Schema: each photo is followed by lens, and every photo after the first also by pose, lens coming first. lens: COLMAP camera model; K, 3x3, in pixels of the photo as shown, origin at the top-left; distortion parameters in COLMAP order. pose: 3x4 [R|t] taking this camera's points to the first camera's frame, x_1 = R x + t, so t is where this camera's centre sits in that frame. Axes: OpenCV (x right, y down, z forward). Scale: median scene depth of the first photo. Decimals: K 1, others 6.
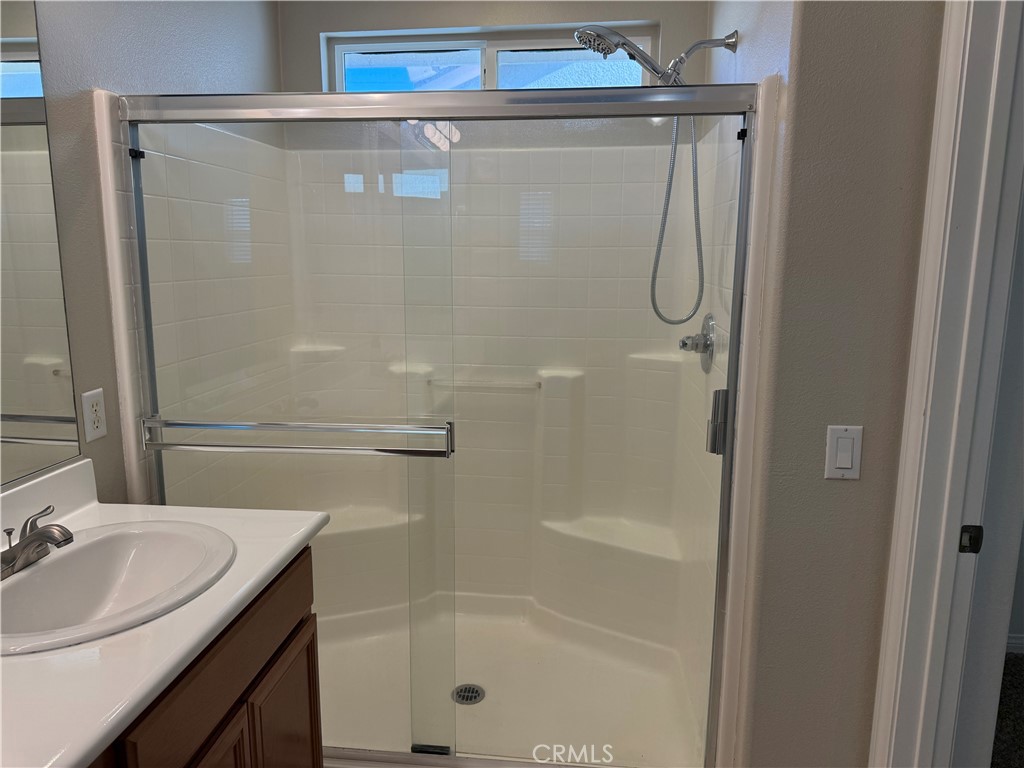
lens RADIAL K [[726.1, 0, 512.9], [0, 726.1, 383.8], [0, 0, 1]] dist [0.058028, -0.060516]
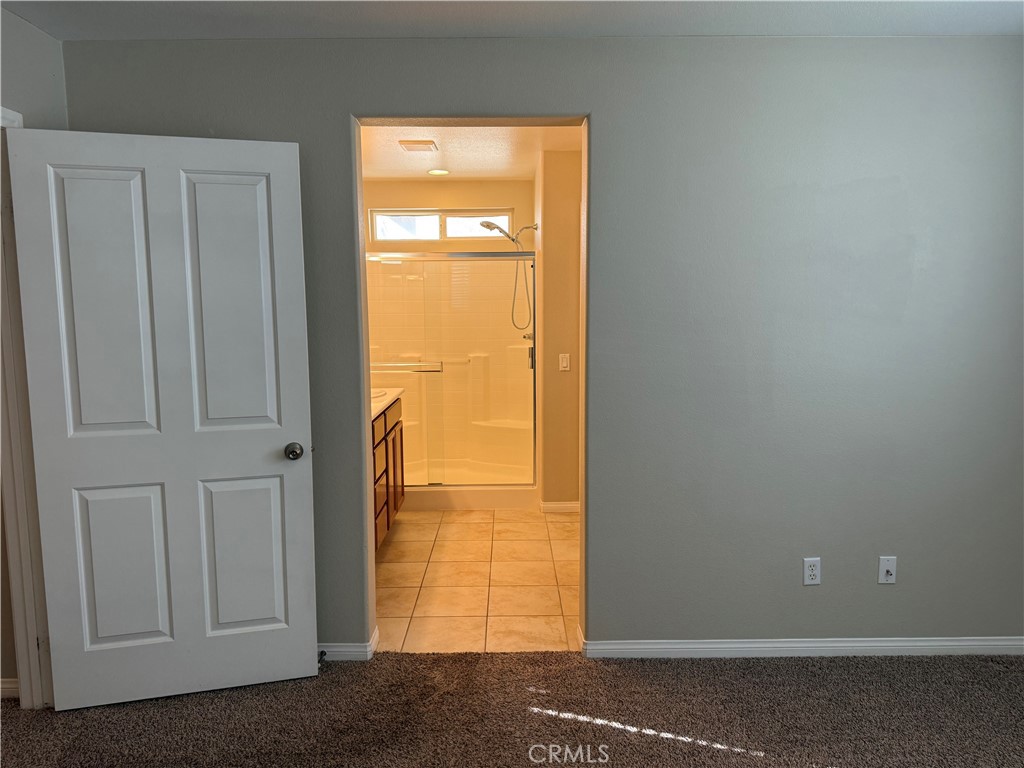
lens RADIAL K [[726.1, 0, 512.7], [0, 726.1, 384.1], [0, 0, 1]] dist [0.058028, -0.060516]
pose [[0.993442, -0.028955, 0.110606, -0.105248], [0.036365, 0.997185, -0.065576, 0.288040], [-0.108396, 0.069168, 0.991699, -1.601001]]
